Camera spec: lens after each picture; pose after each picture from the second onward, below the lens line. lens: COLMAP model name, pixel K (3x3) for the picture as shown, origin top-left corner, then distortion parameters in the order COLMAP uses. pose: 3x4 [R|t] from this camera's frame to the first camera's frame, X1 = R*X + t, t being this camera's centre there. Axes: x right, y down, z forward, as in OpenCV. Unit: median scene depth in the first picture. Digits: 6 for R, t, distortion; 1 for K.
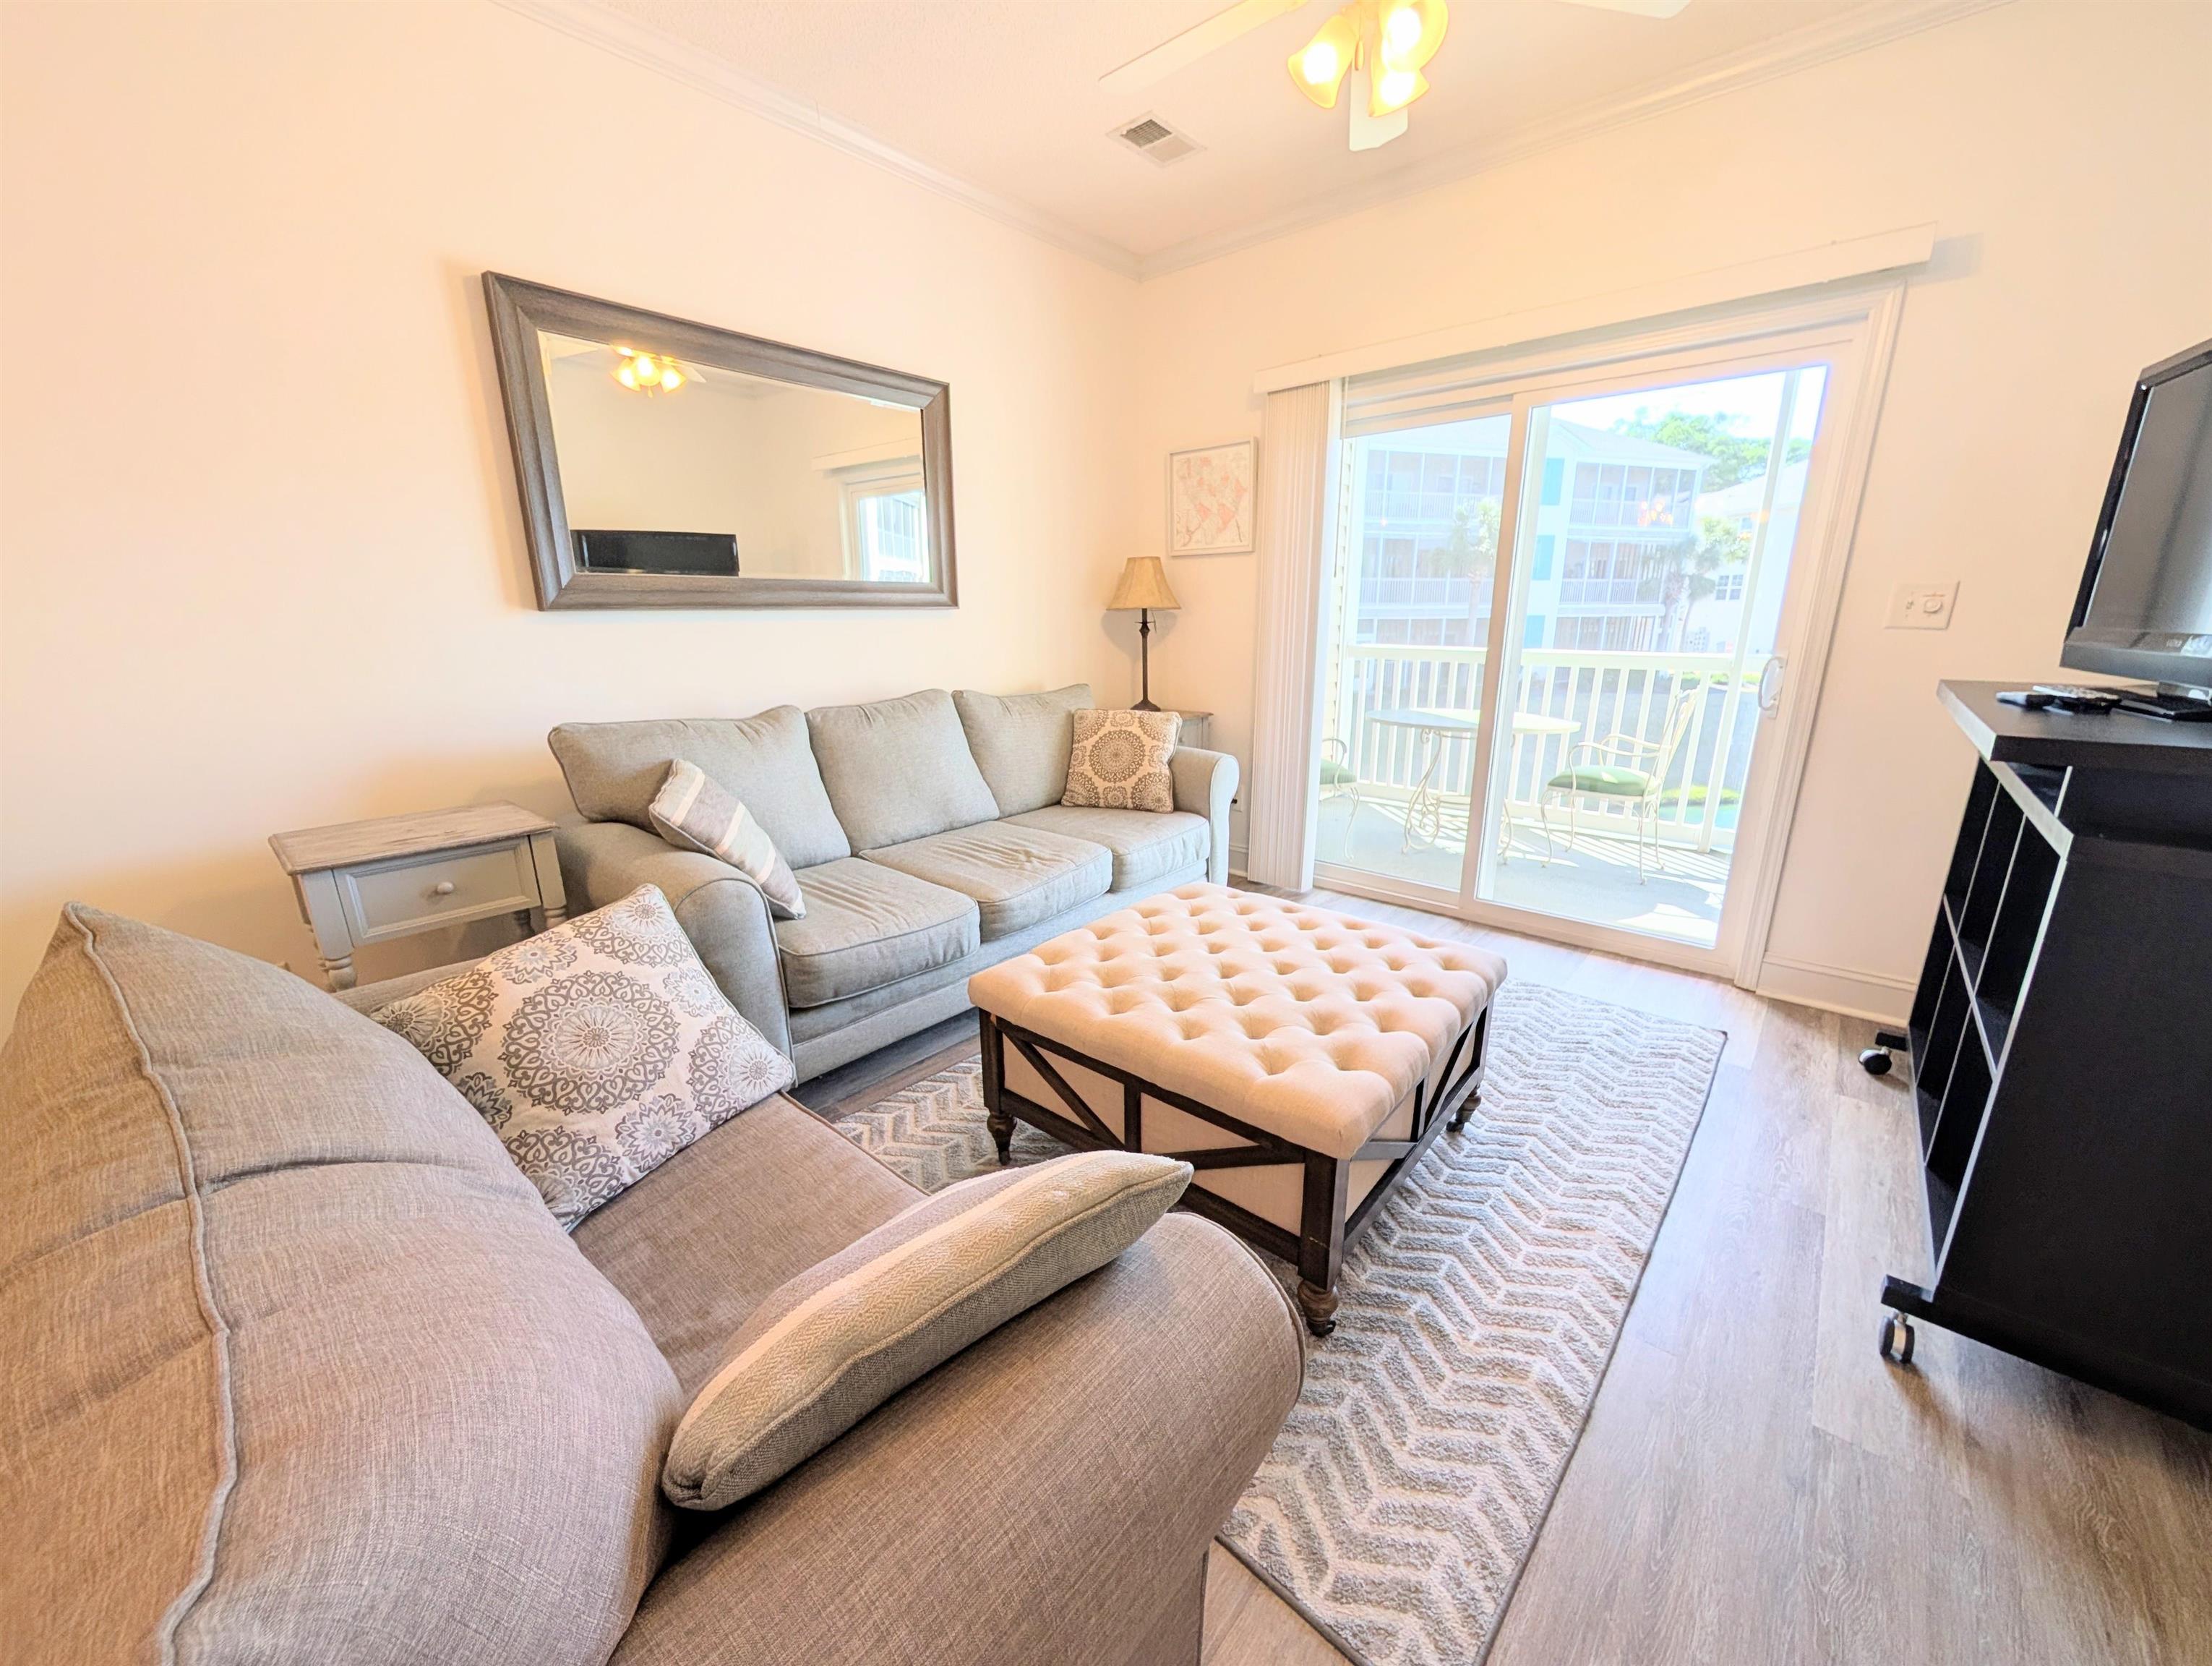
lens RADIAL K [[839.2, 0, 1110.9], [0, 839.2, 834.2], [0, 0, 1]] dist [-0.003122, 0.000719]
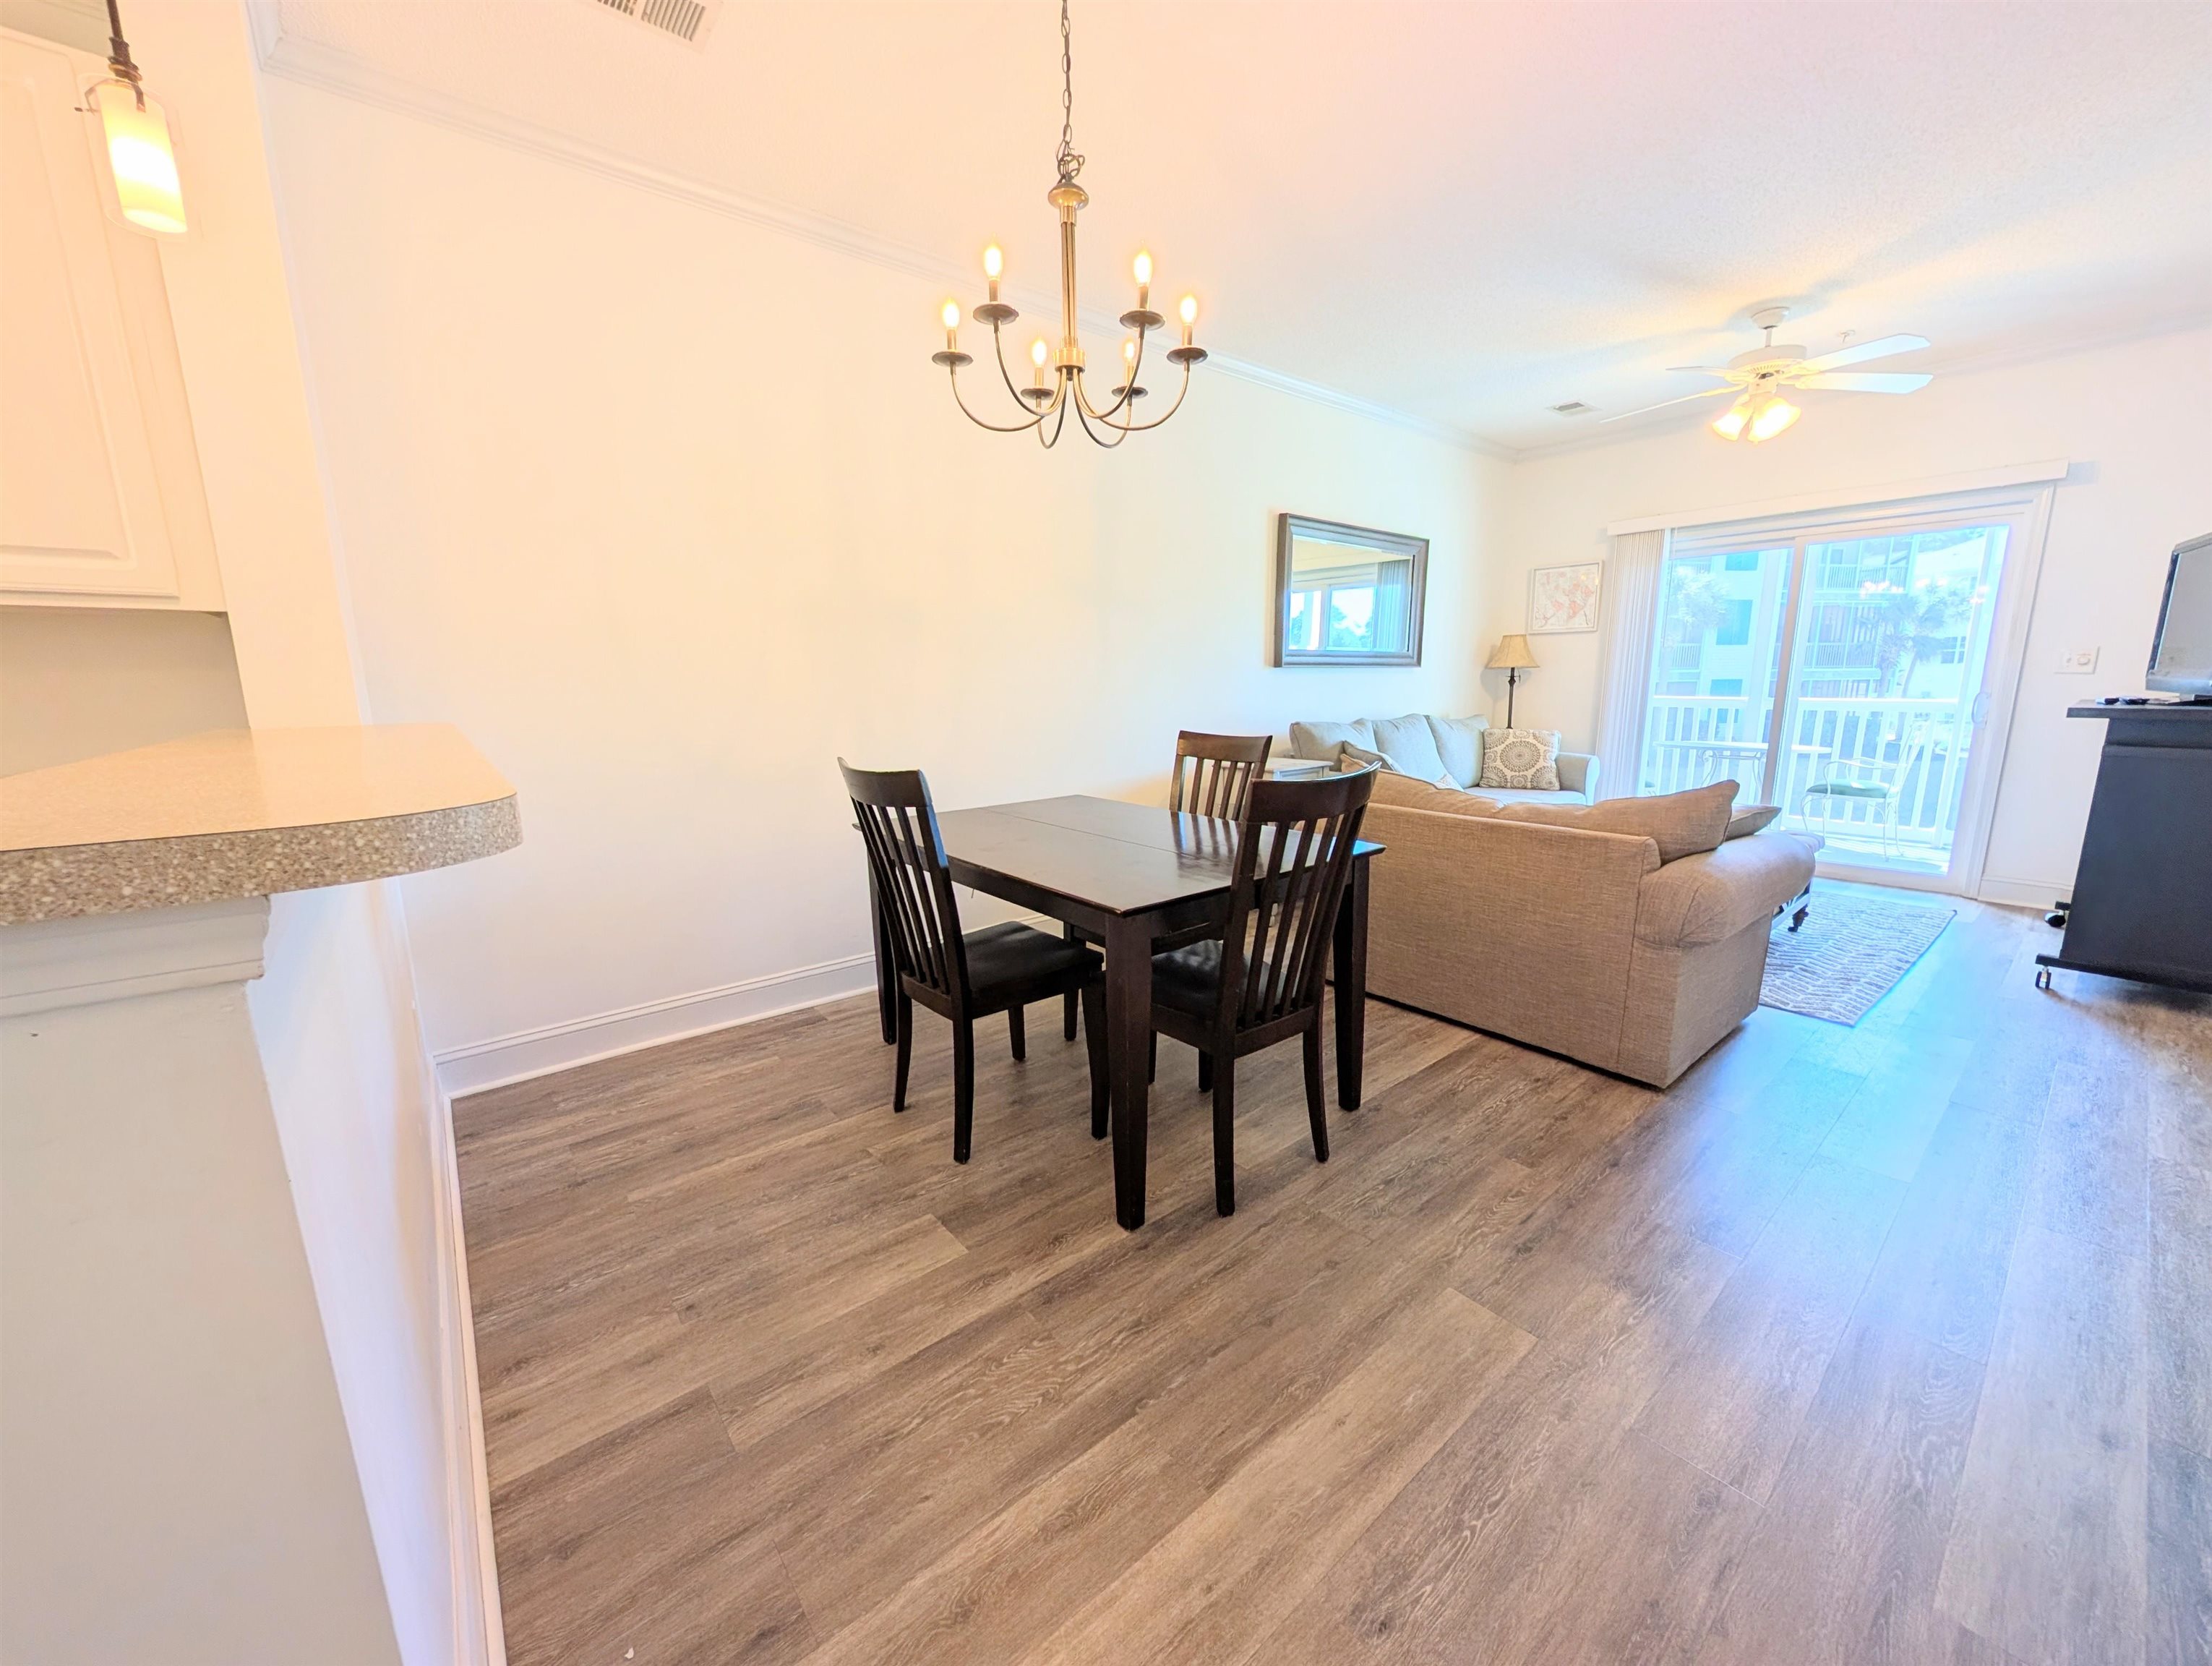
lens RADIAL K [[839.2, 0, 1108.3], [0, 839.2, 833.5], [0, 0, 1]] dist [-0.003122, 0.000719]
pose [[0.986293, 0.025713, -0.162990, -0.515668], [-0.038205, 0.996528, -0.073981, 0.208439], [0.160521, 0.079194, 0.983850, -0.719038]]
